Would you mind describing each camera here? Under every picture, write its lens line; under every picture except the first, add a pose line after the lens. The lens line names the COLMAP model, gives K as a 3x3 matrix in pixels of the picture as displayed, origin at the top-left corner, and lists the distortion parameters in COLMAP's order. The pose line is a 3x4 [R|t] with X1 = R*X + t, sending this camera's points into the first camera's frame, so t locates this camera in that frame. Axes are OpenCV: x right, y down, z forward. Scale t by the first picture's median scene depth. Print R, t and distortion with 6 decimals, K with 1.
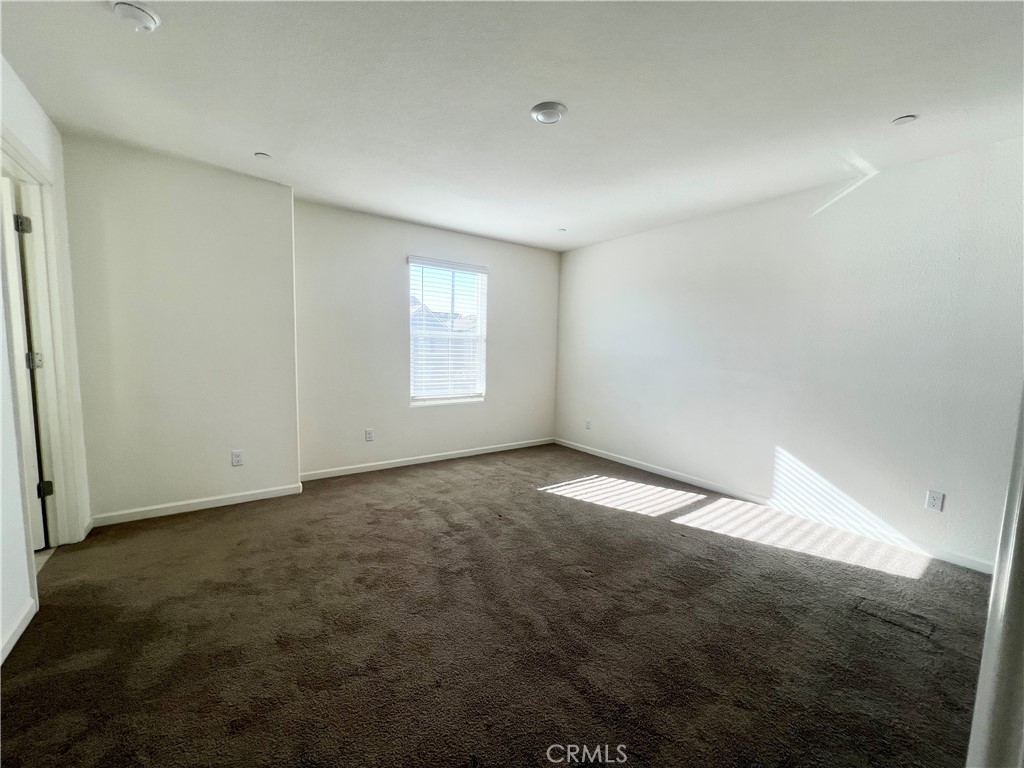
lens RADIAL K [[413.0, 0, 514.2], [0, 413.0, 388.4], [0, 0, 1]] dist [0.006490, 0.000237]
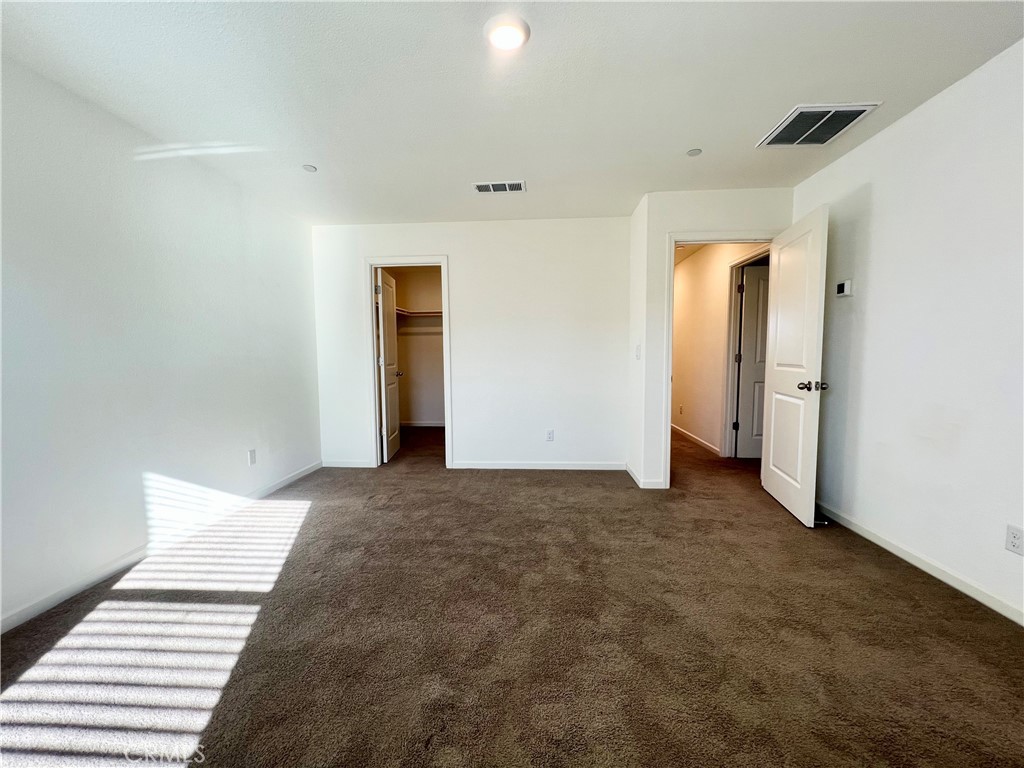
lens RADIAL K [[413.5, 0, 512.0], [0, 413.5, 384.0], [0, 0, 1]] dist [-0.002154, 0.000276]
pose [[-0.770399, -0.063198, 0.634422, -0.291029], [0.054563, 0.984889, 0.164367, -0.085685], [-0.635223, 0.161245, -0.755309, 1.094559]]
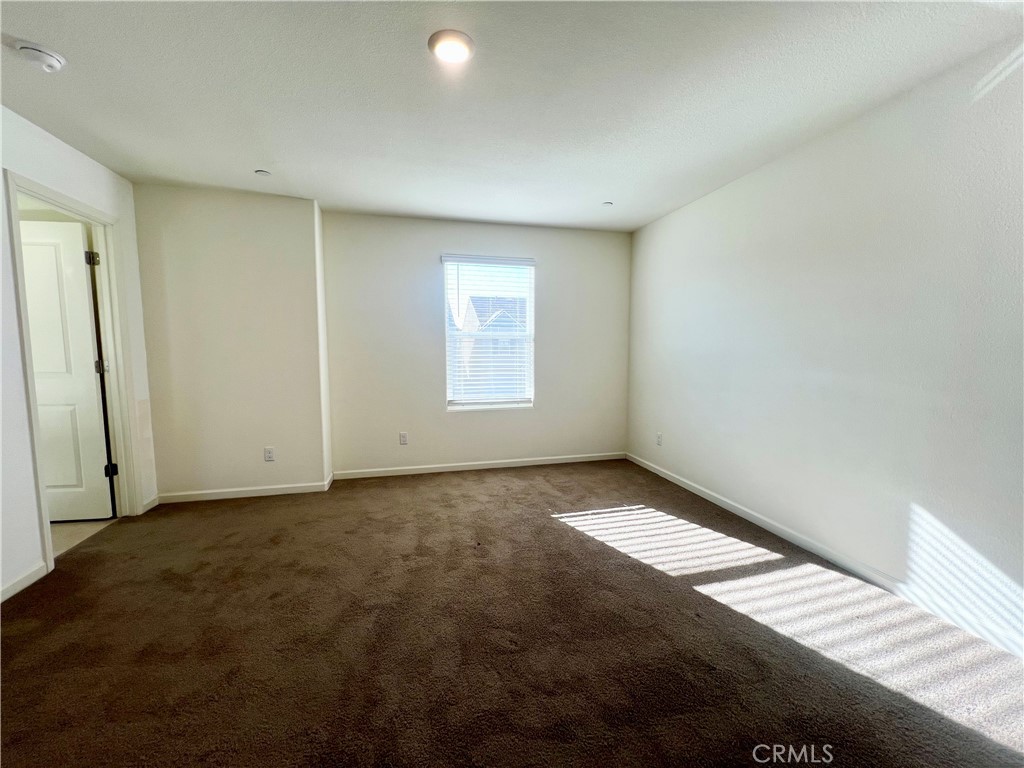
lens RADIAL K [[413.5, 0, 512.0], [0, 413.5, 384.0], [0, 0, 1]] dist [-0.002154, 0.000276]
pose [[0.930621, 0.007459, -0.365908, 0.315304], [-0.013422, 0.999815, -0.013757, -0.009713], [0.365738, 0.017714, 0.930549, 0.210264]]
